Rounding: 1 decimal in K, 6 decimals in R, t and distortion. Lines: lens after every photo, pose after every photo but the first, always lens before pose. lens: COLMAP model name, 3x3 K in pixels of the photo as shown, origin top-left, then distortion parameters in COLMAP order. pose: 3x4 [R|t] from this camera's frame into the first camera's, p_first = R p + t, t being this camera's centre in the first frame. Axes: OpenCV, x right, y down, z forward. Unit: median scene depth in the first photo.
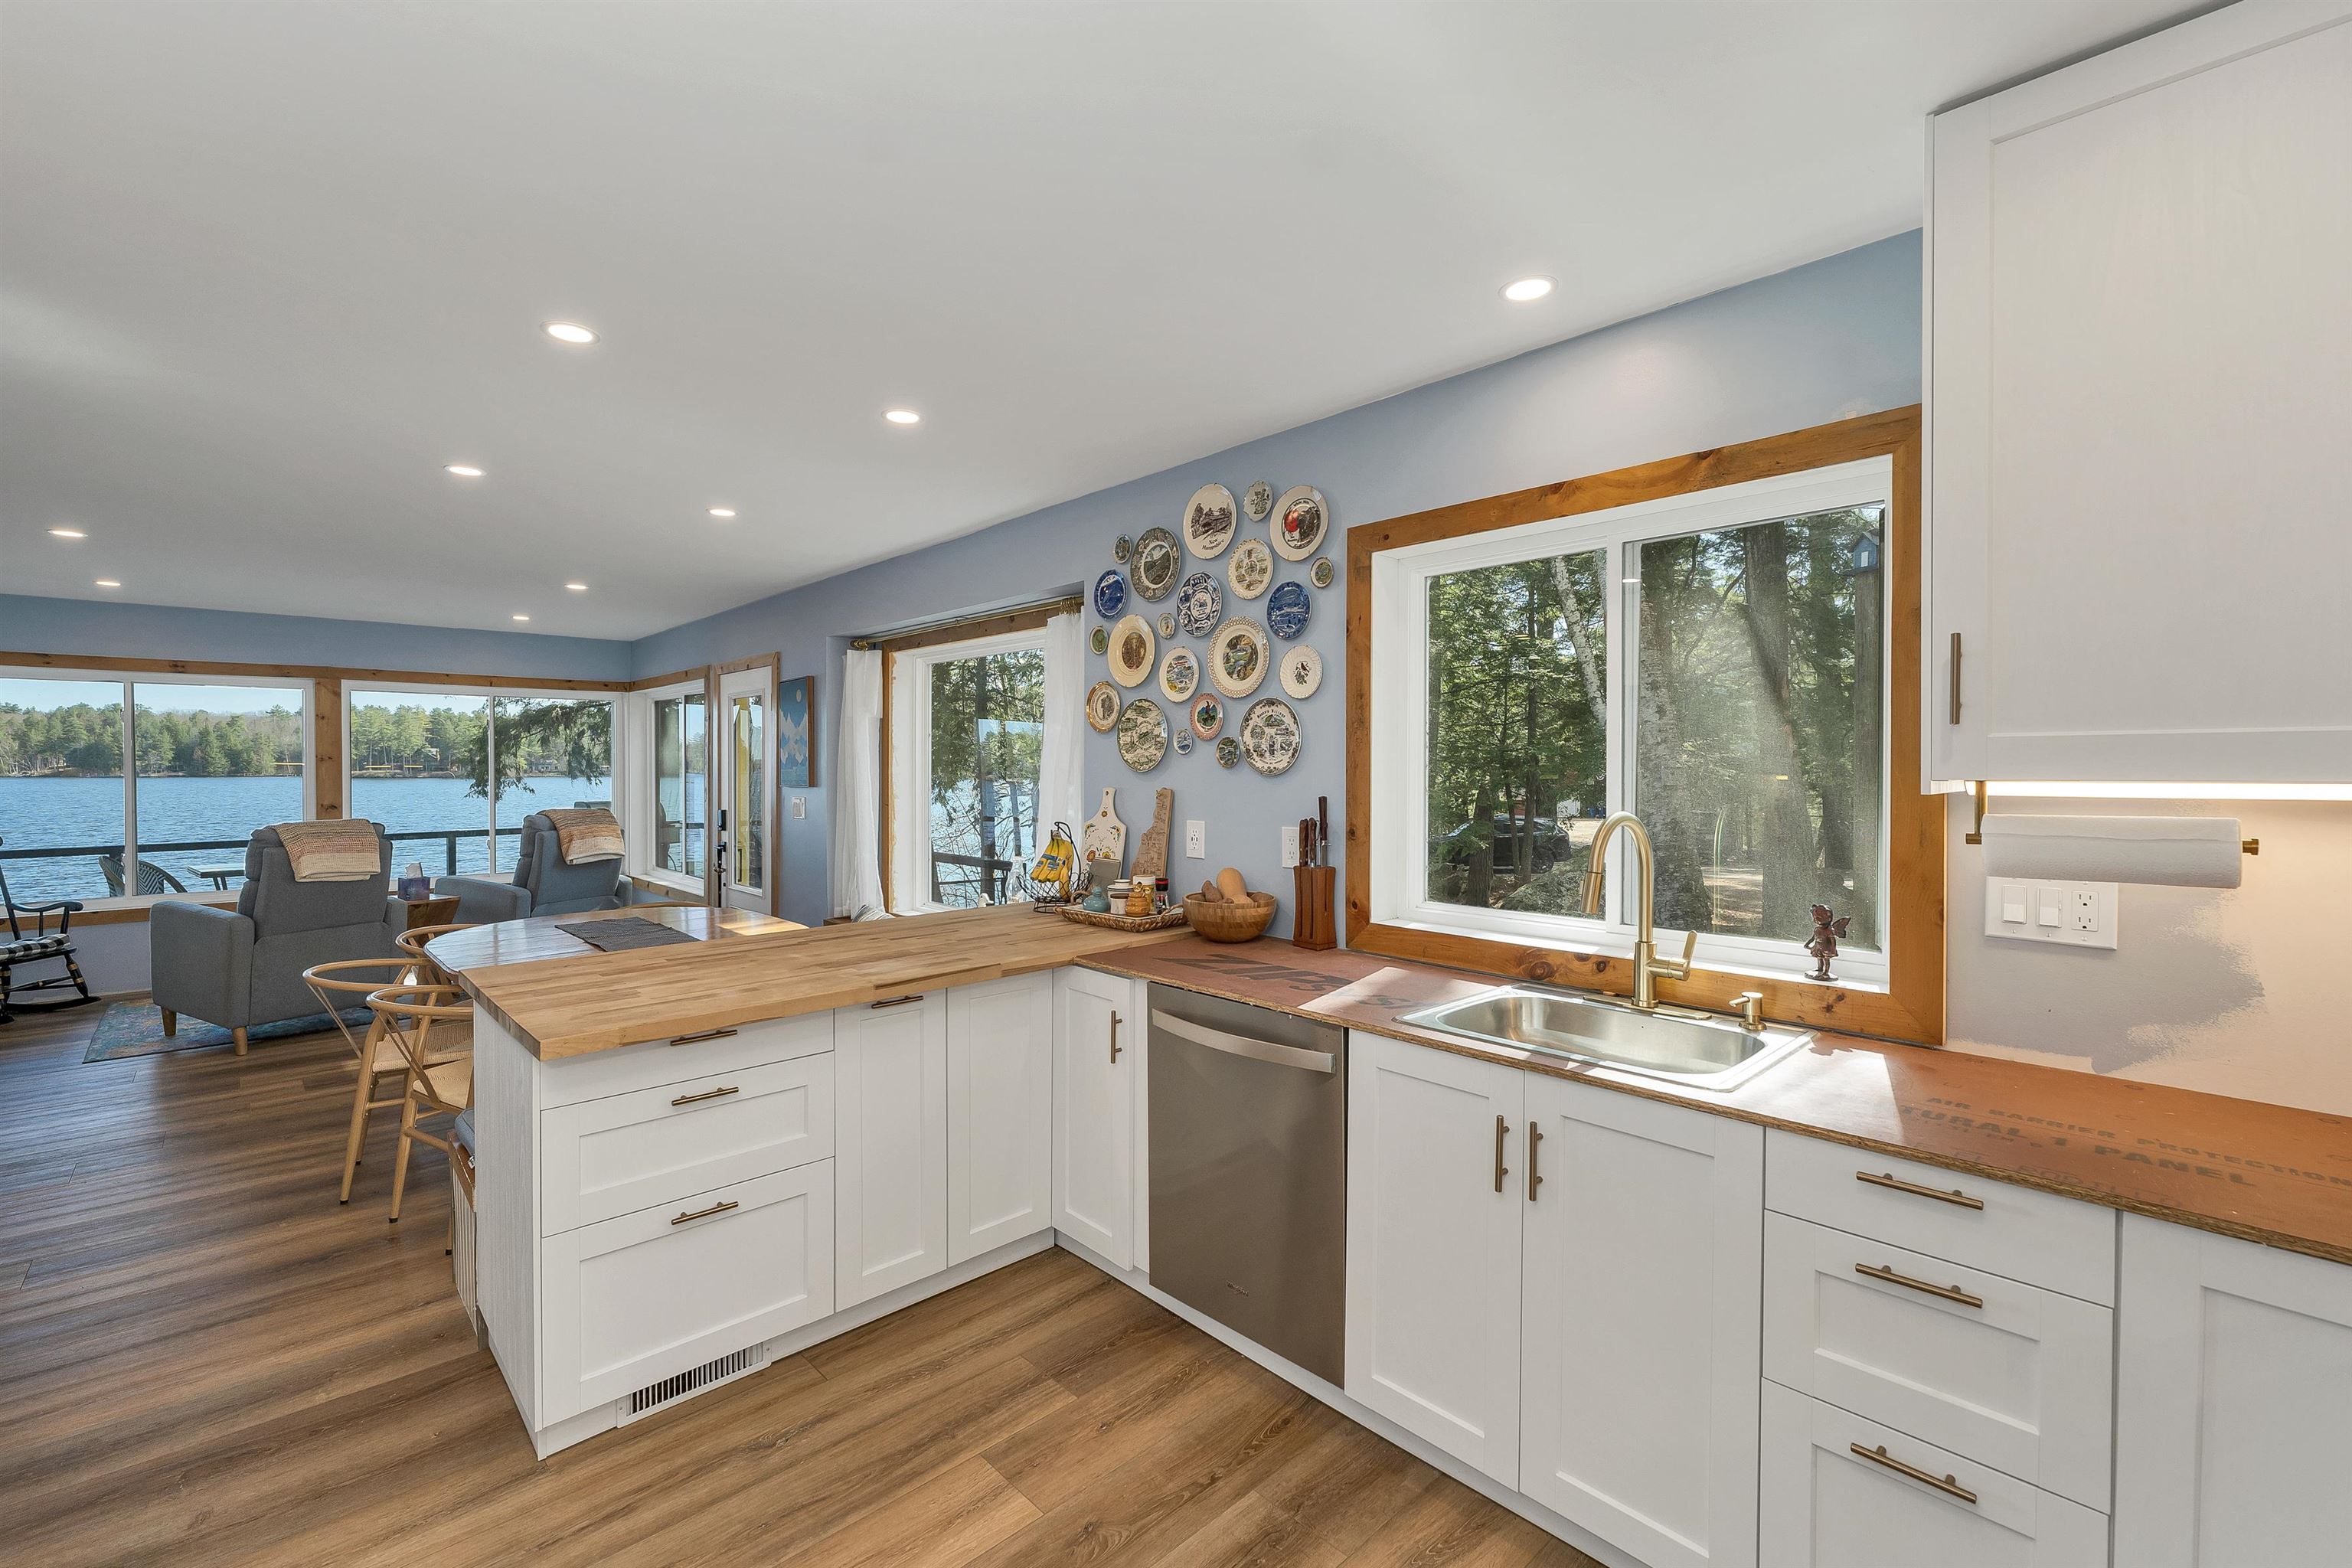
lens RADIAL K [[979.1, 0, 1158.2], [0, 979.1, 768.3], [0, 0, 1]] dist [-0.007988, 0.001153]
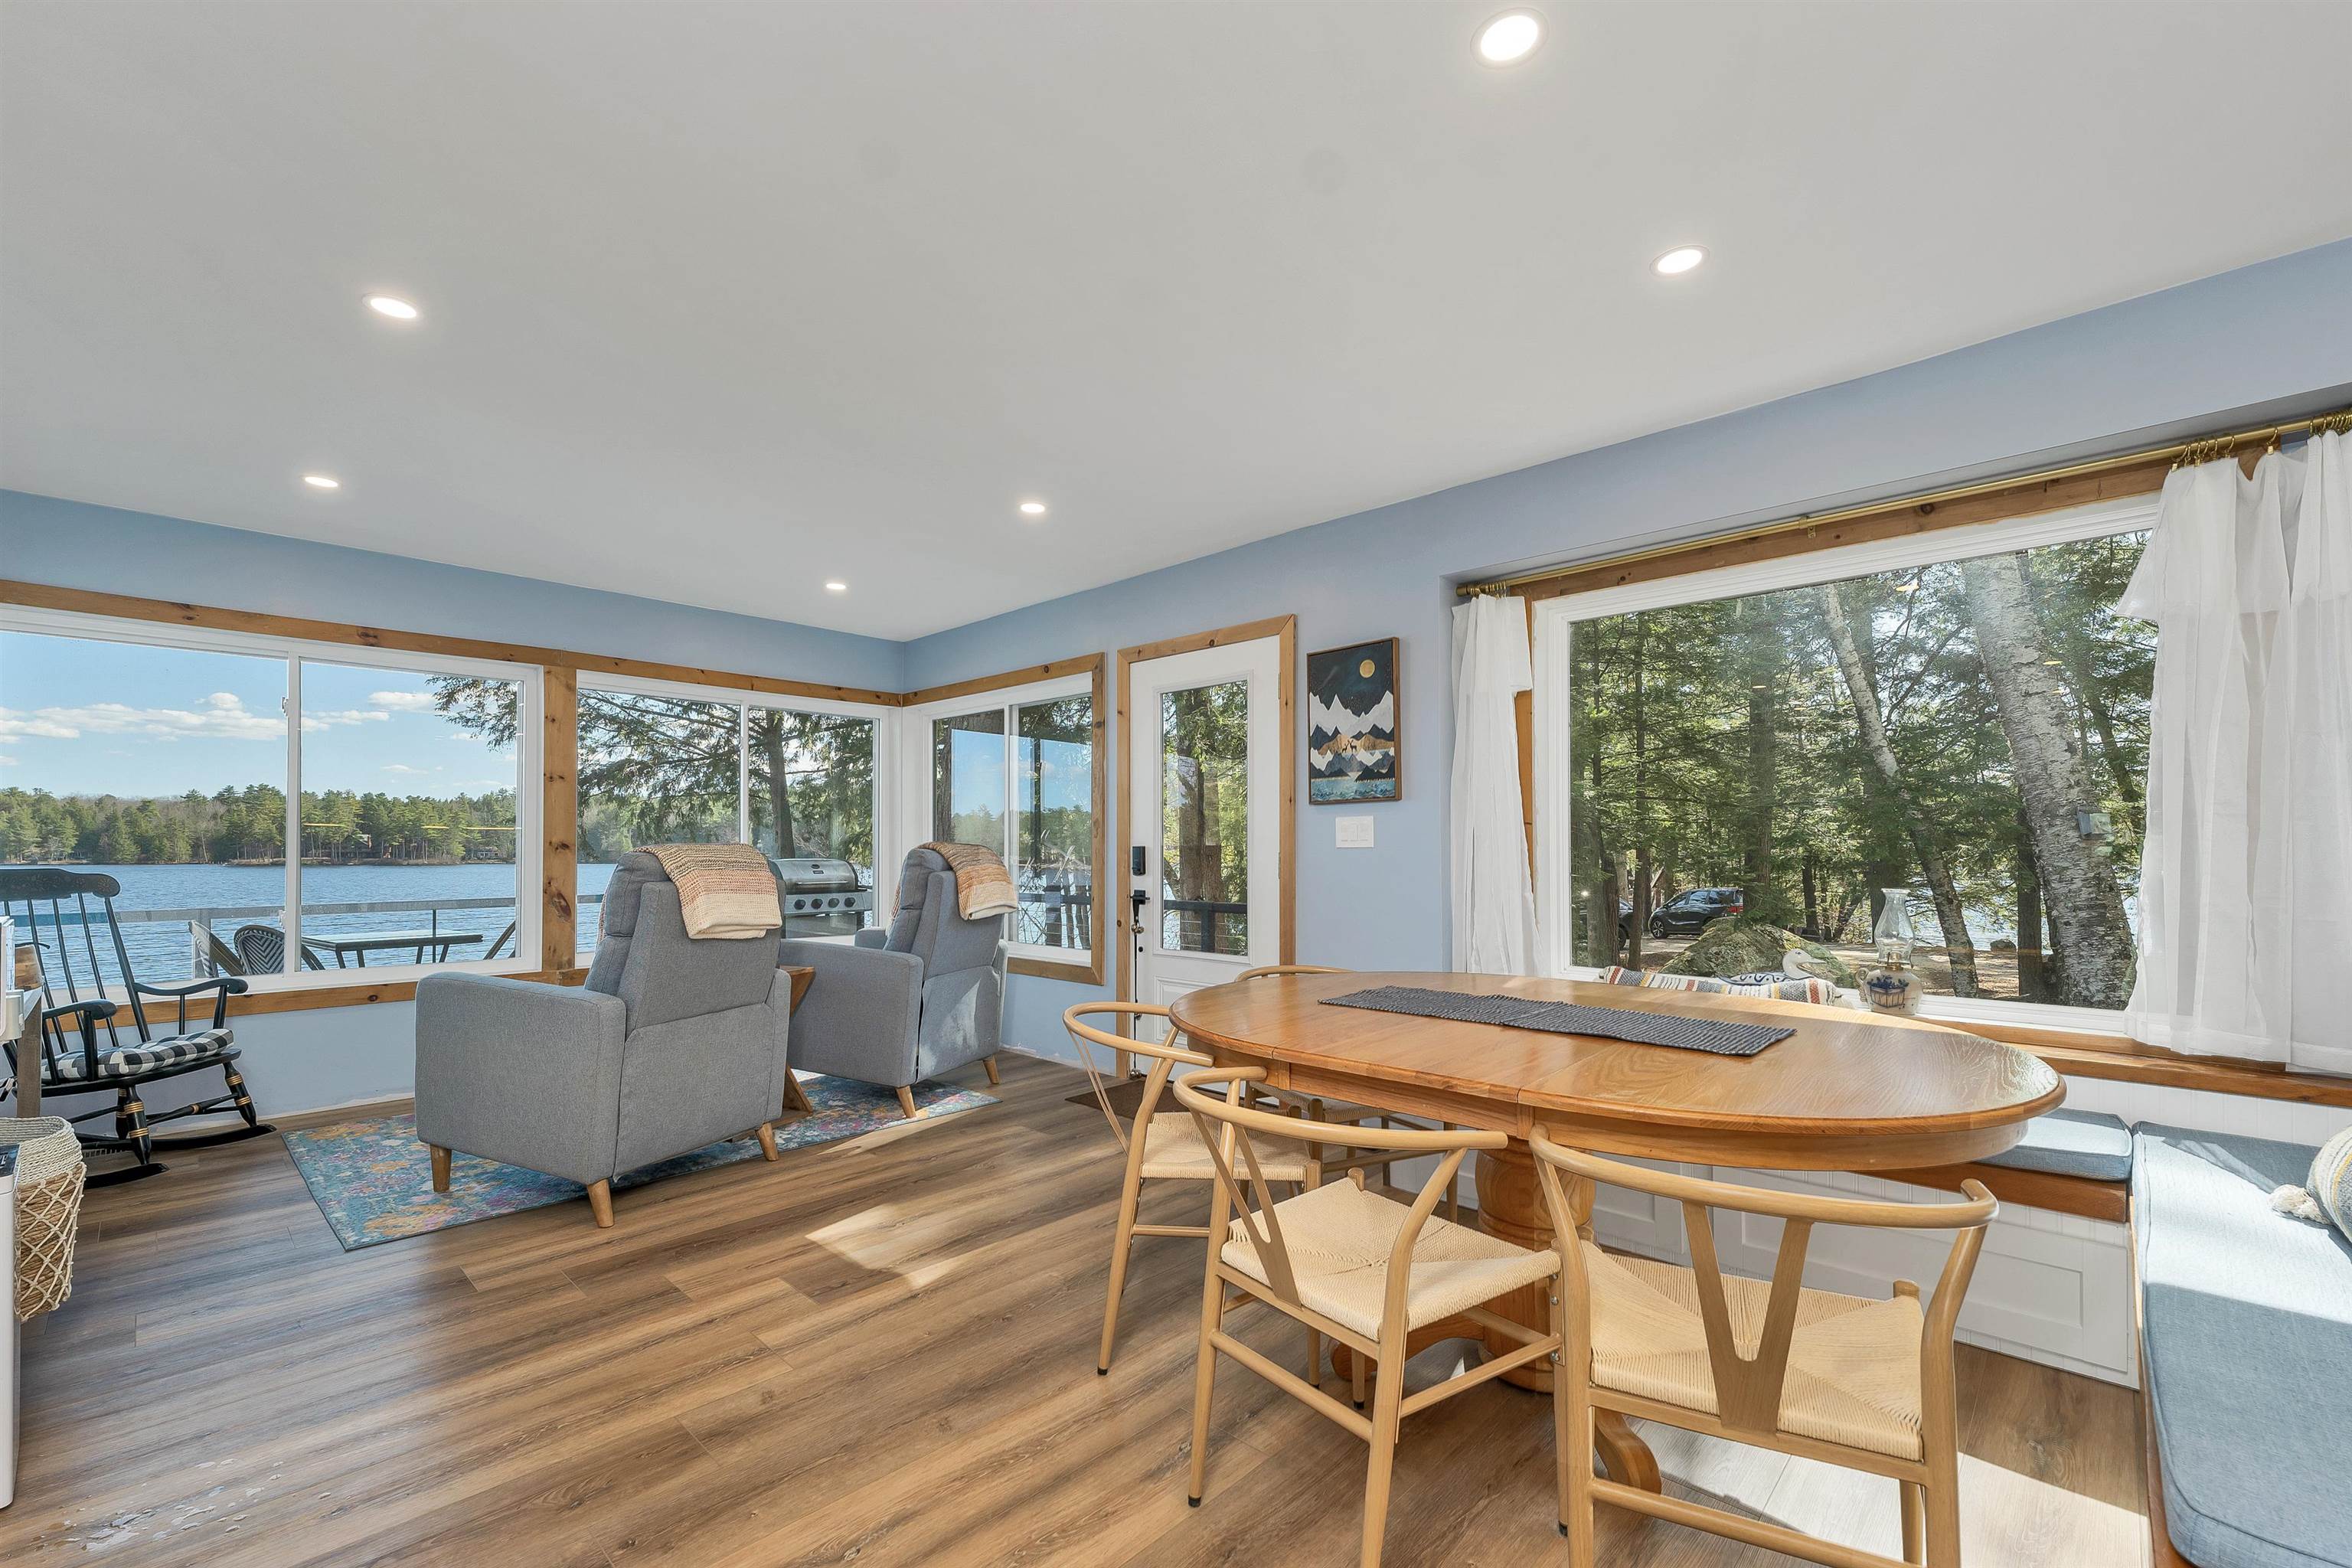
lens RADIAL K [[979.1, 0, 1173.8], [0, 979.1, 824.4], [0, 0, 1]] dist [-0.007988, 0.001153]
pose [[0.998494, 0.000361, 0.054854, -0.527393], [0.001347, 0.999516, -0.031096, 0.055746], [-0.054839, 0.031123, 0.998010, 0.314501]]
